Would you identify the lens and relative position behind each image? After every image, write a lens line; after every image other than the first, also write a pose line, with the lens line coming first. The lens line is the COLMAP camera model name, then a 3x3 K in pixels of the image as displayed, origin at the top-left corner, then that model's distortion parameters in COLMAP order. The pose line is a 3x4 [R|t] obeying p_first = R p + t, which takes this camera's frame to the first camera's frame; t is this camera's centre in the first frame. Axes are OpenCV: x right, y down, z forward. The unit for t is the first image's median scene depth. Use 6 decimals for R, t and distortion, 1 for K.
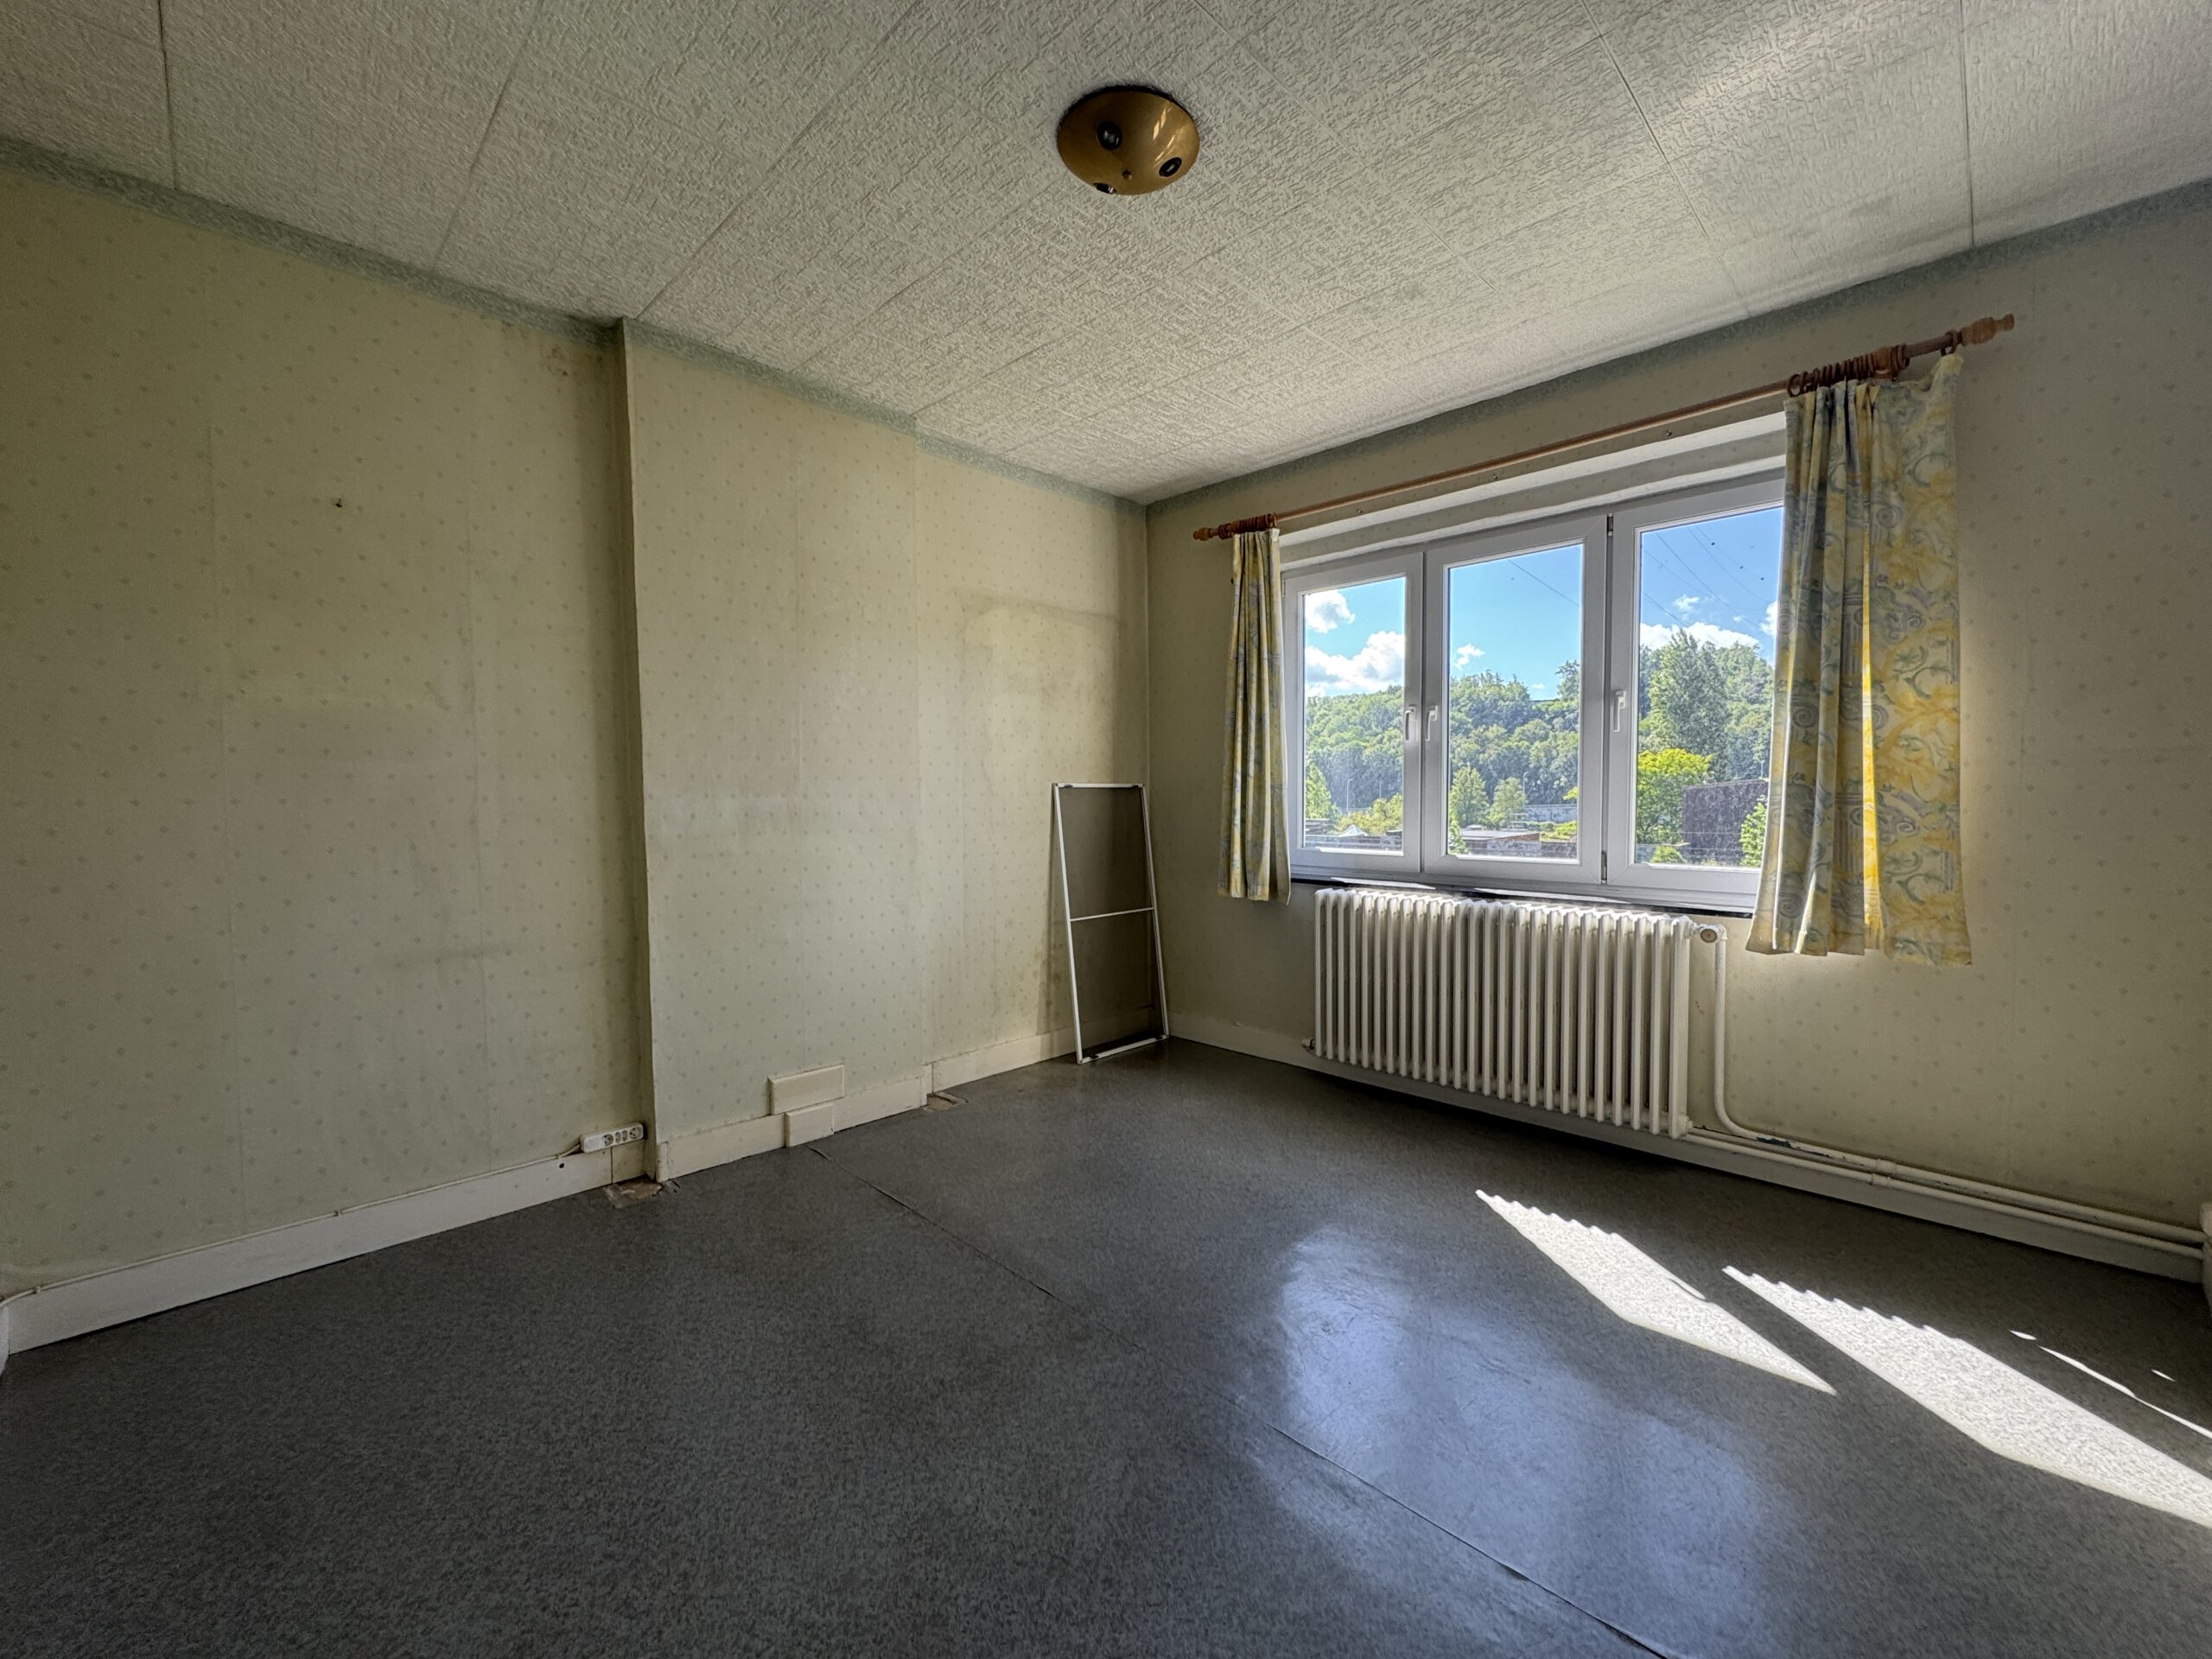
lens RADIAL K [[880.9, 0, 1126.2], [0, 880.9, 833.0], [0, 0, 1]] dist [-0.001889, 0.000063]
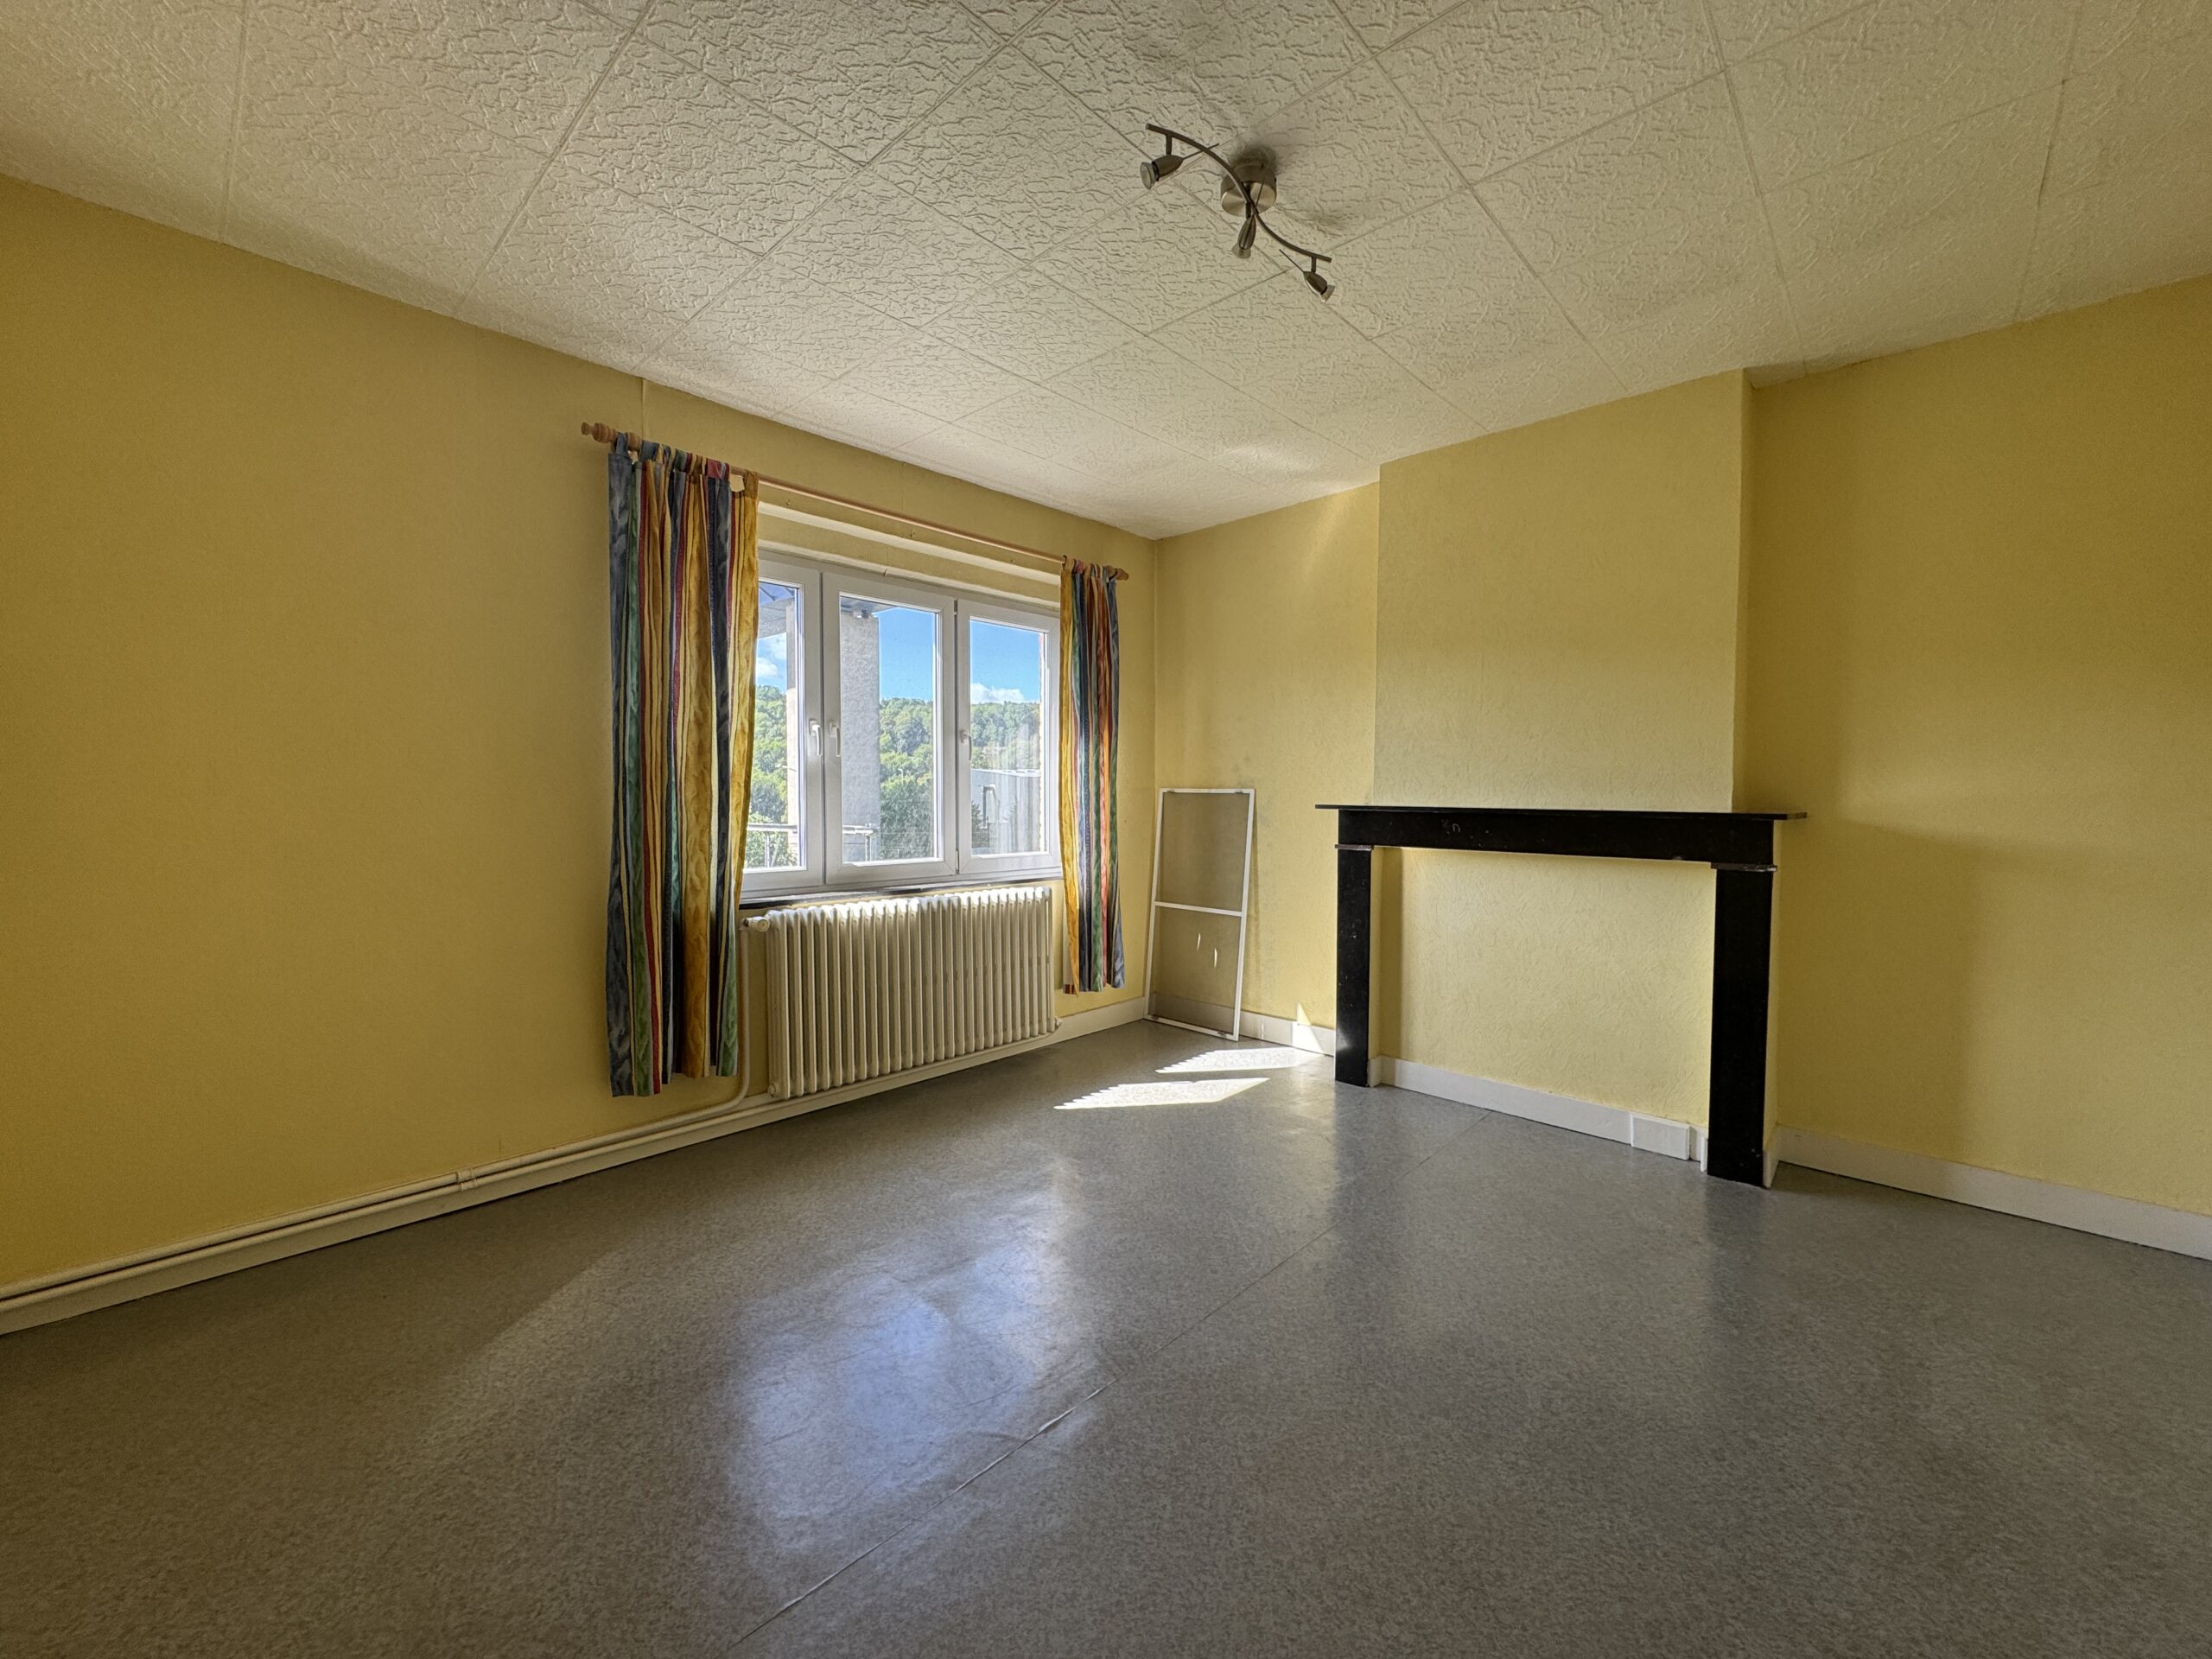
lens RADIAL K [[880.9, 0, 1108.2], [0, 880.9, 830.2], [0, 0, 1]] dist [-0.001889, 0.000063]
pose [[0.001938, -0.020548, 0.999787, -0.803054], [0.046738, 0.998698, 0.020435, -0.024087], [-0.998905, 0.046688, 0.002896, 0.797598]]
